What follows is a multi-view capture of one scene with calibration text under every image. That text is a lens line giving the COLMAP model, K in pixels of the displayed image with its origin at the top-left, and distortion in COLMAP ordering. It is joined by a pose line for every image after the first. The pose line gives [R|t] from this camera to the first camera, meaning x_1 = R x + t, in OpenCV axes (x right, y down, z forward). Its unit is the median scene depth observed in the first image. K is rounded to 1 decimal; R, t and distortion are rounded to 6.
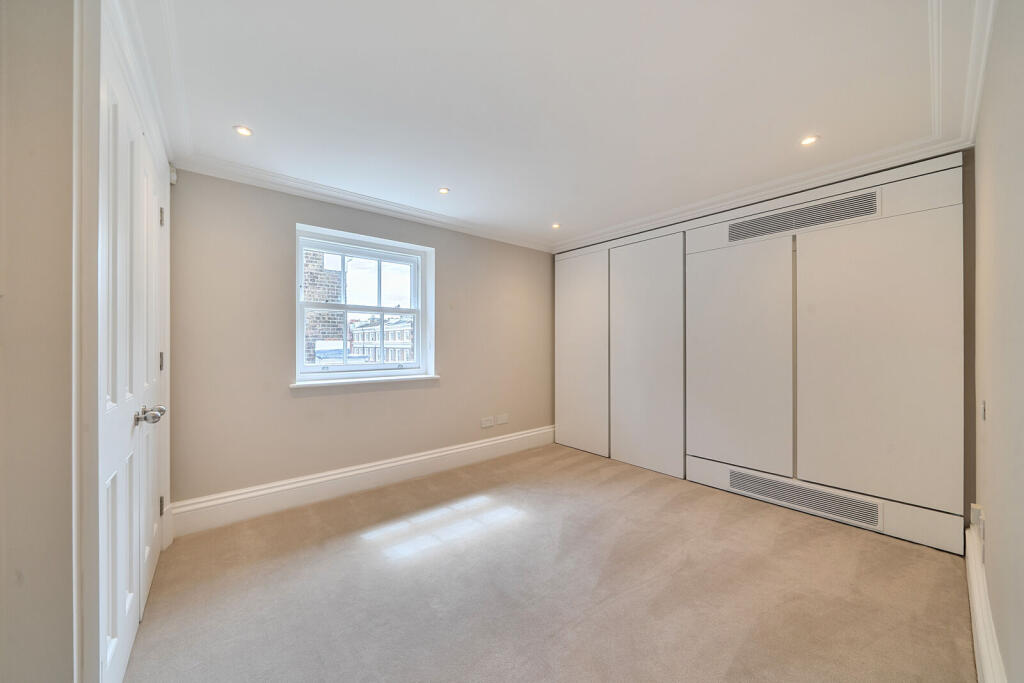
lens RADIAL K [[363.2, 0, 506.4], [0, 363.2, 342.5], [0, 0, 1]] dist [-0.000601, -0.000305]
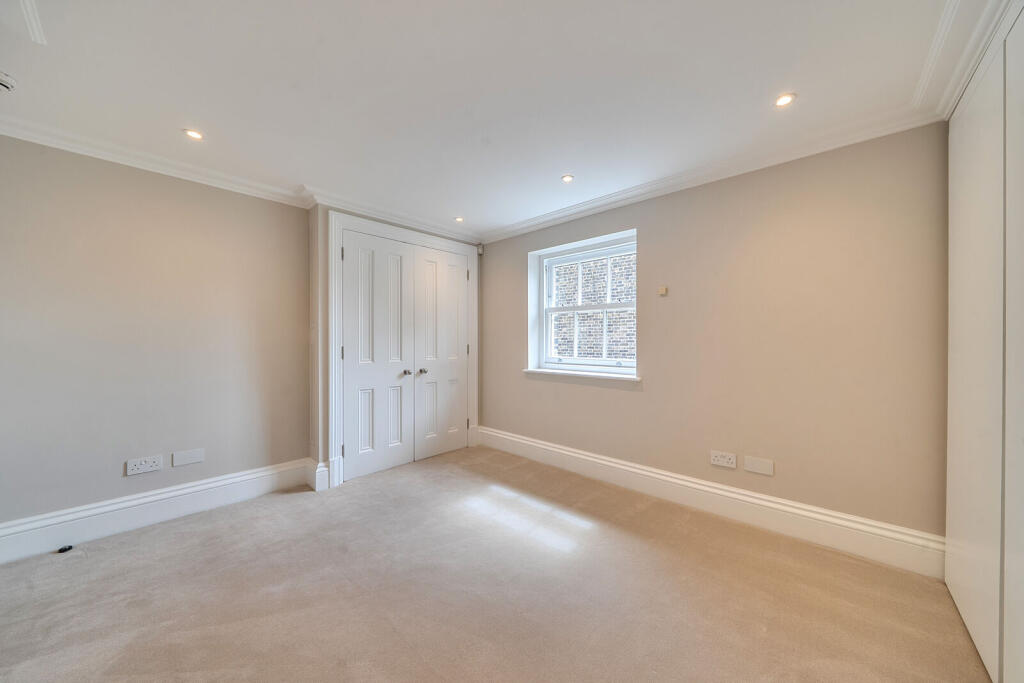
lens RADIAL K [[363.2, 0, 506.4], [0, 363.2, 342.5], [0, 0, 1]] dist [-0.000601, -0.000305]
pose [[0.120479, 0.004040, -0.992708, 0.708638], [0.001657, 0.999990, 0.004271, 0.005489], [0.992715, -0.002159, 0.120471, 0.684495]]
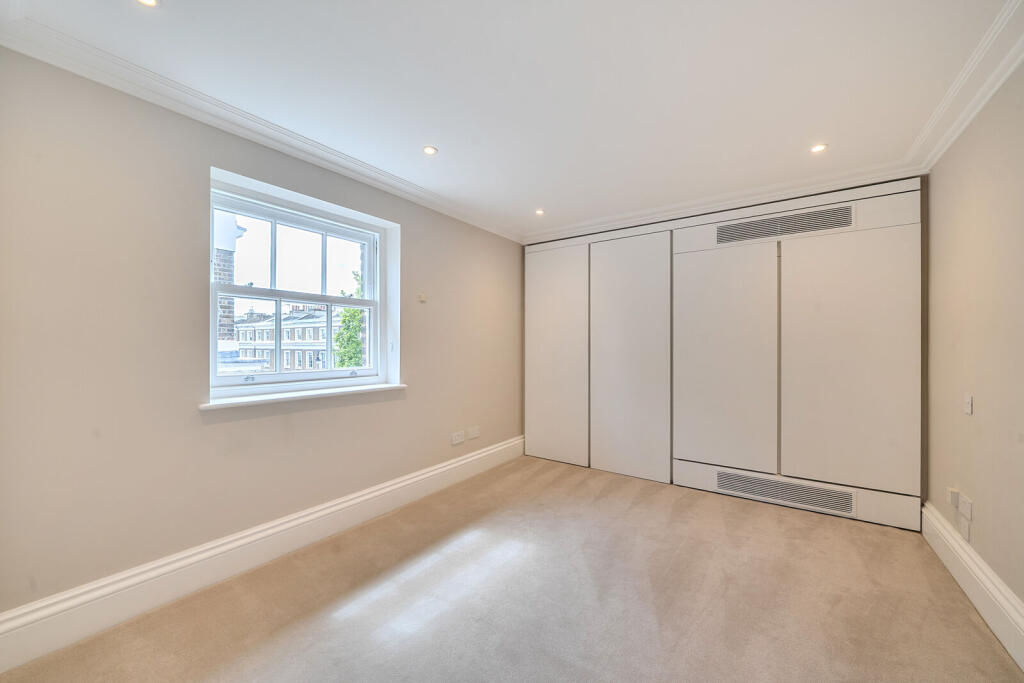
lens RADIAL K [[380.5, 0, 524.4], [0, 380.5, 343.9], [0, 0, 1]] dist [-0.000715, -0.000007]
pose [[0.960594, 0.003011, 0.277939, -0.192741], [-0.003270, 0.999995, 0.000469, 0.000738], [-0.277936, -0.001360, 0.960599, 0.140839]]
